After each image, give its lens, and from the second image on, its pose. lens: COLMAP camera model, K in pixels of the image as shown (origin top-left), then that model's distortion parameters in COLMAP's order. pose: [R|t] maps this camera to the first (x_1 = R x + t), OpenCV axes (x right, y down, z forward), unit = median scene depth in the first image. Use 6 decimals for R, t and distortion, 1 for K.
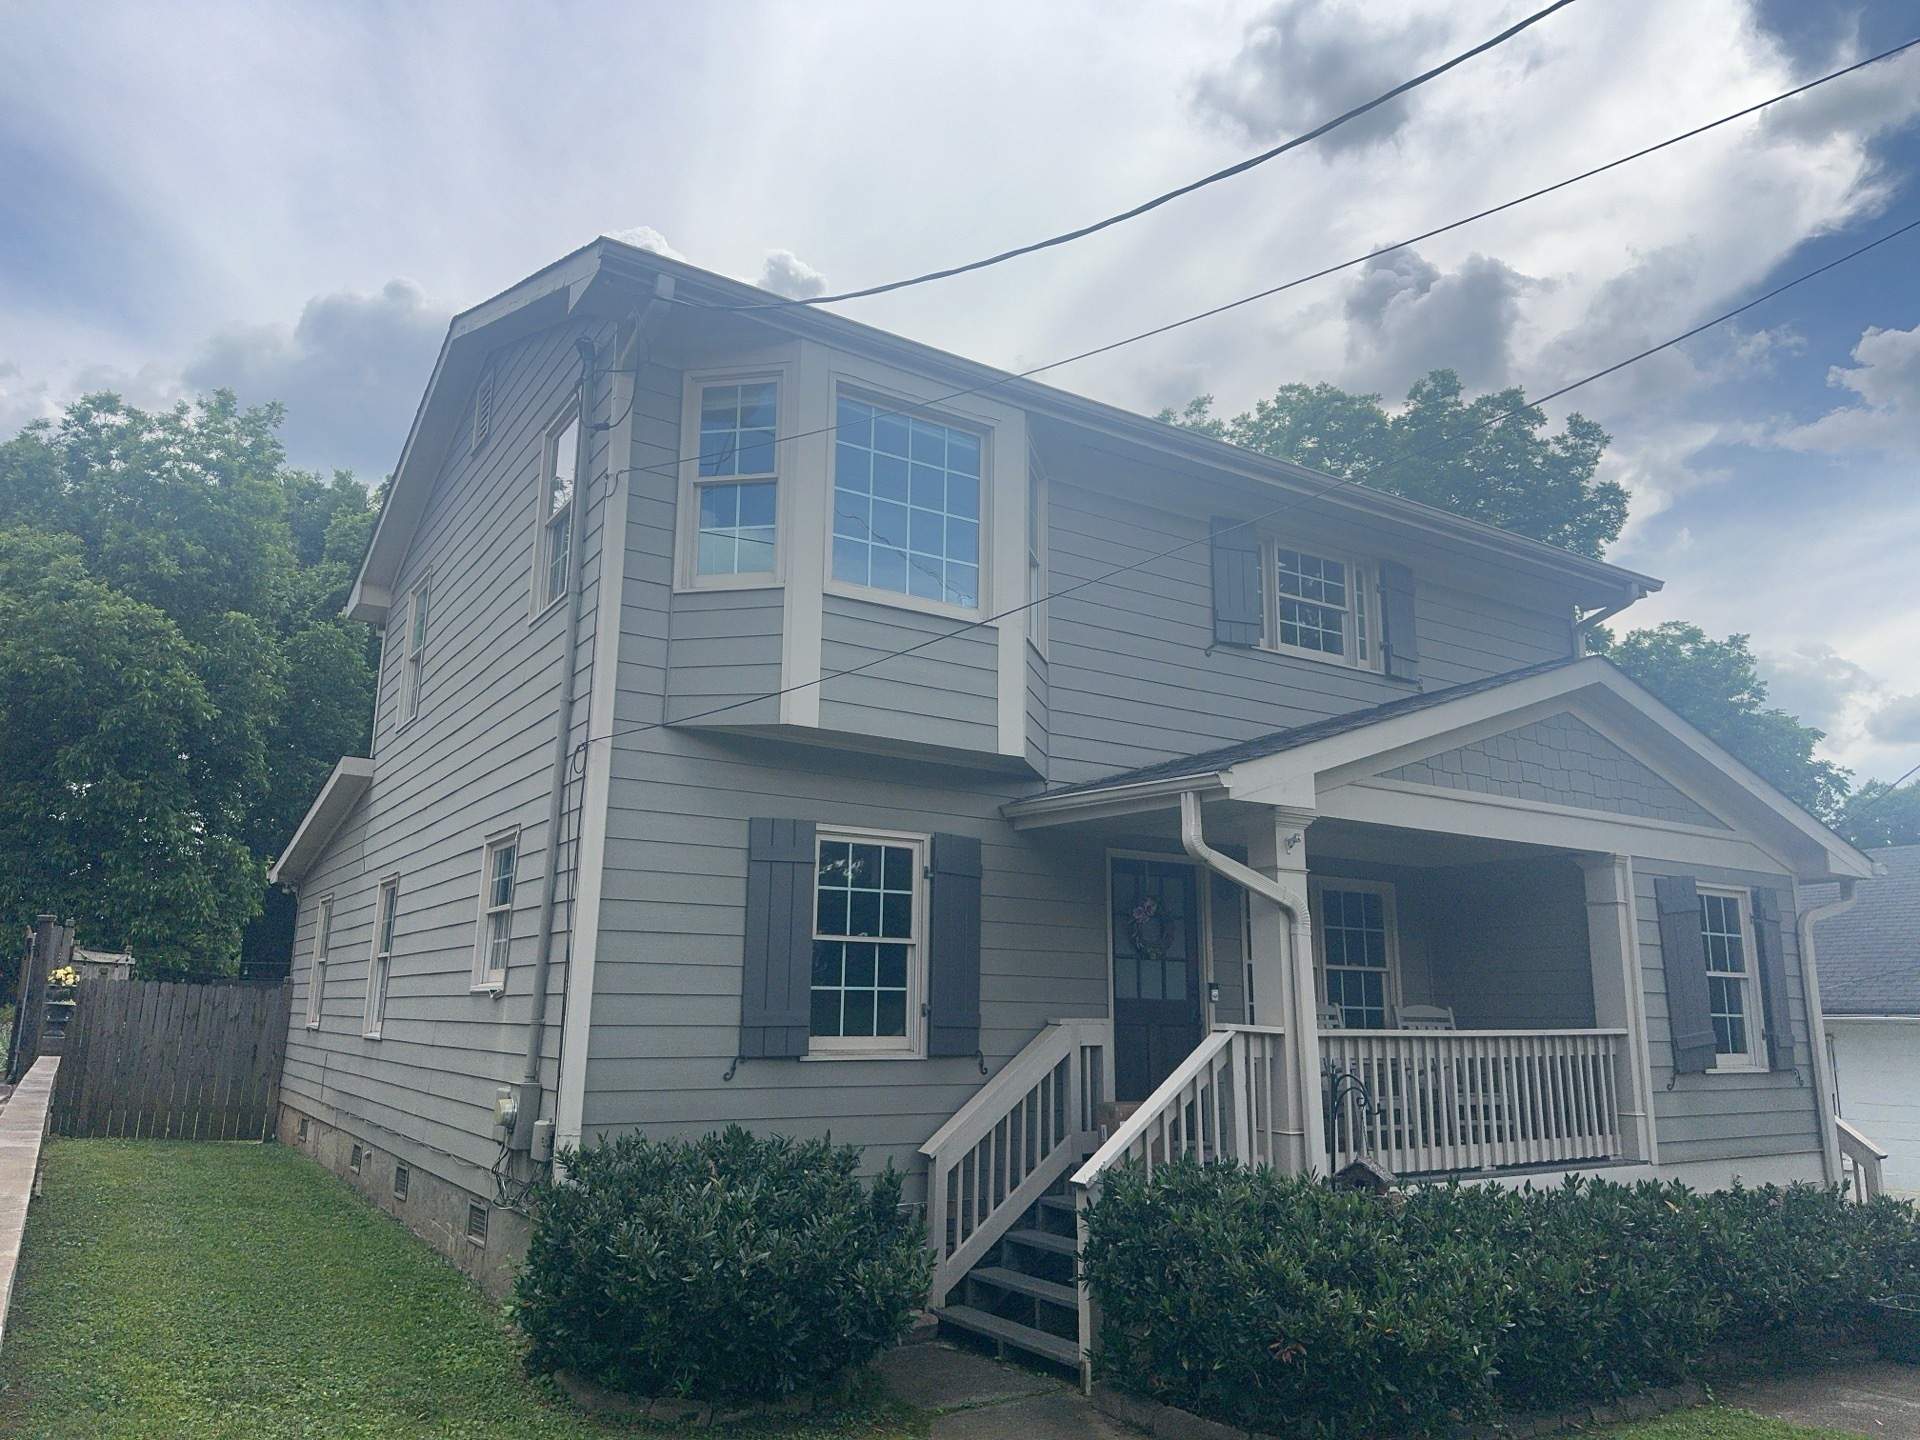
lens RADIAL K [[1328.5, 0, 954.8], [0, 1328.5, 726.7], [0, 0, 1]] dist [0.066436, -0.105899]
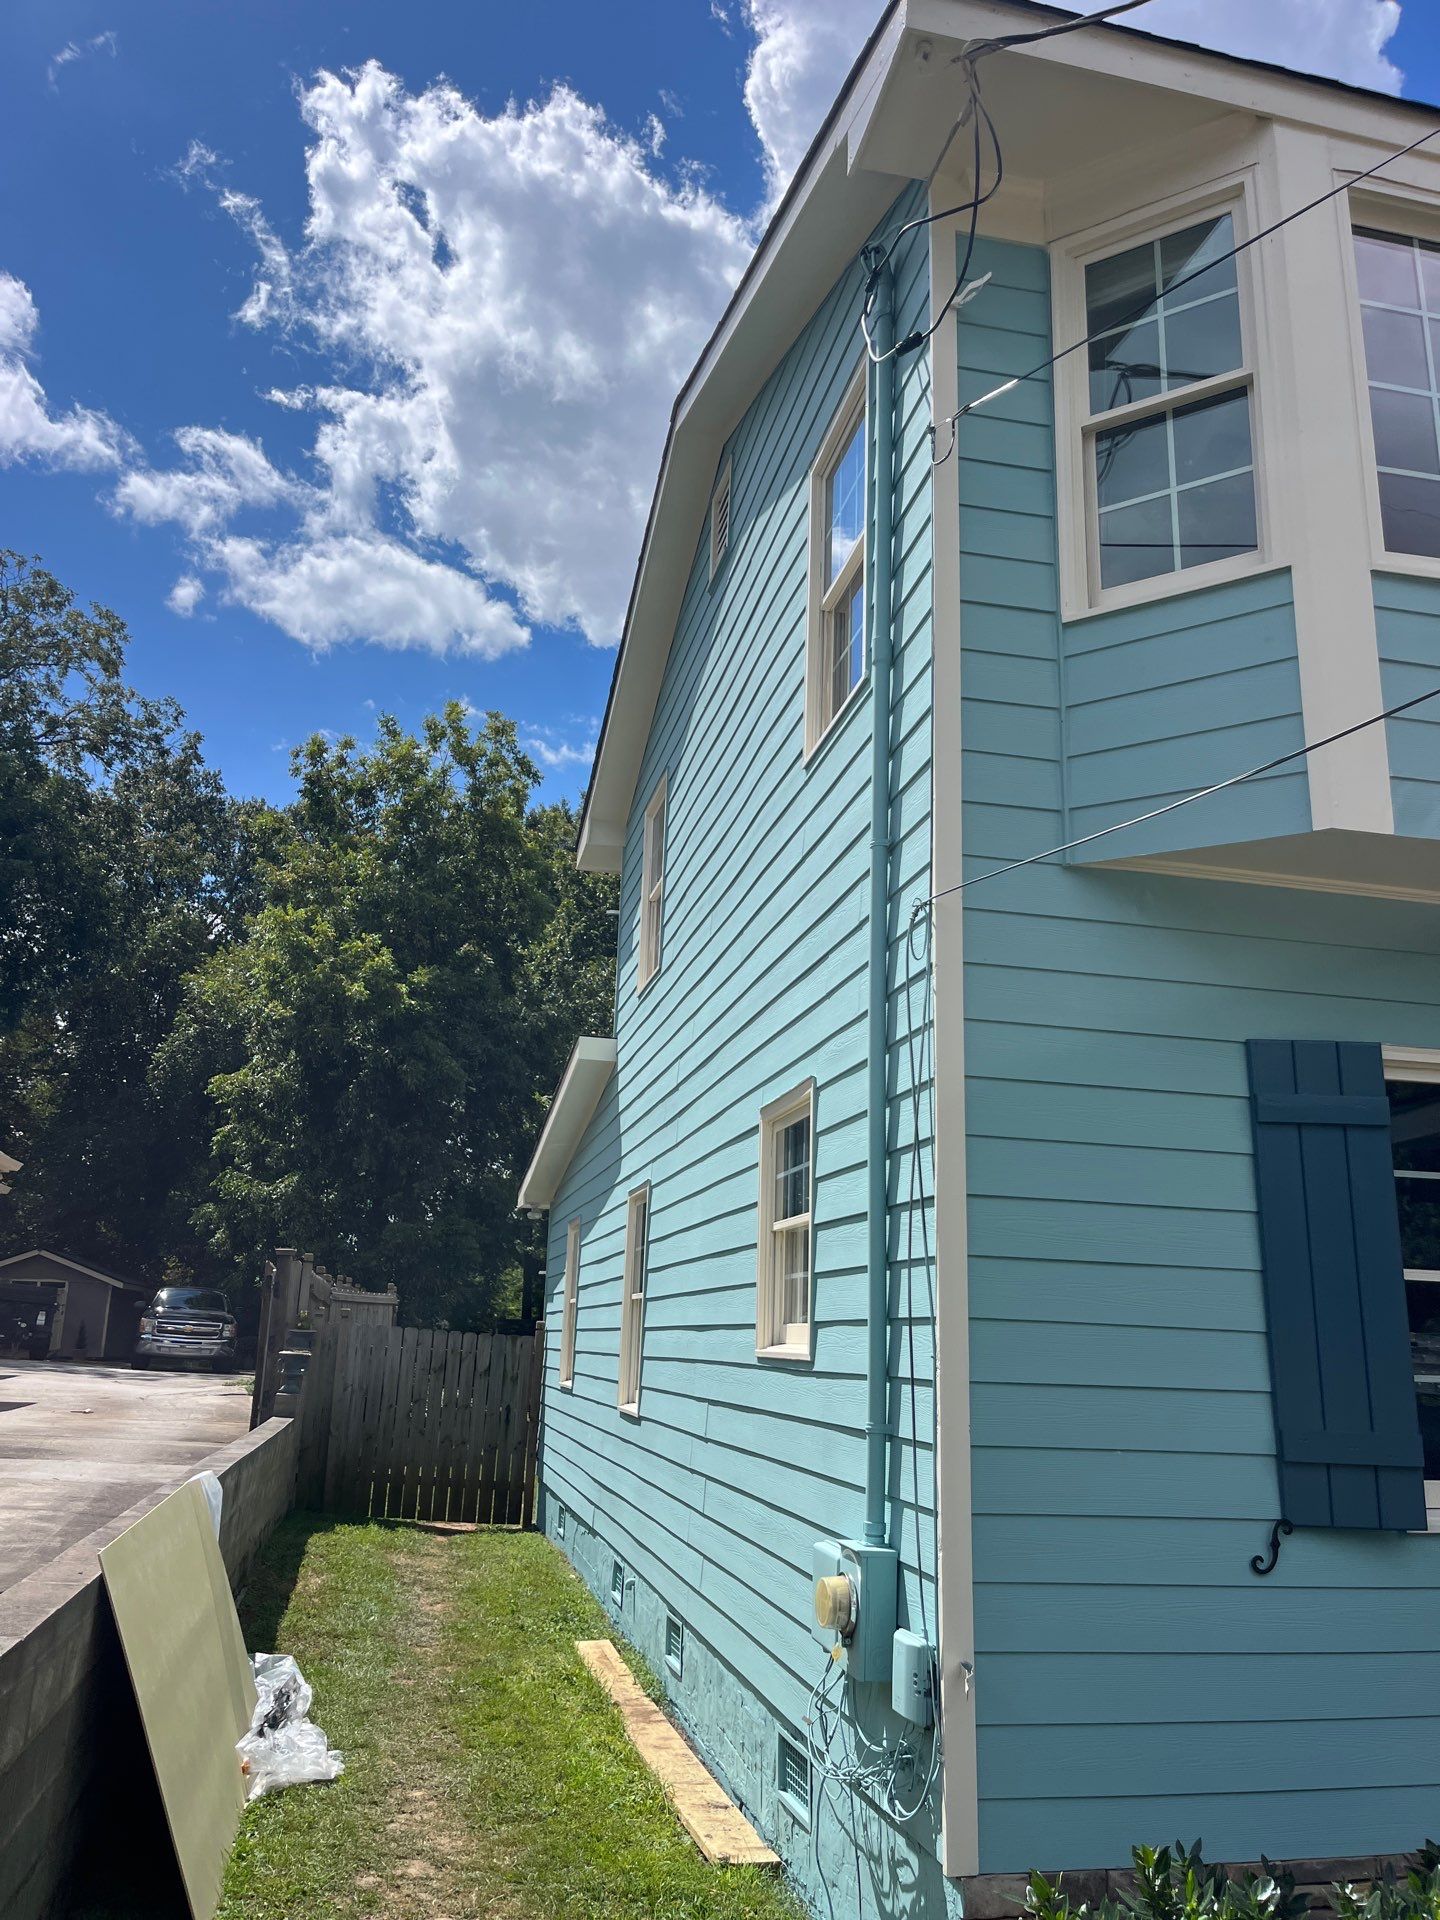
lens RADIAL K [[1328.5, 0, 723.1], [0, 1328.5, 948.1], [0, 0, 1]] dist [0.066436, -0.105899]
pose [[0.936698, -0.085271, -0.339597, -0.161993], [0.057175, 0.994124, -0.091915, 0.069416], [0.345439, 0.066680, 0.936069, 0.438290]]
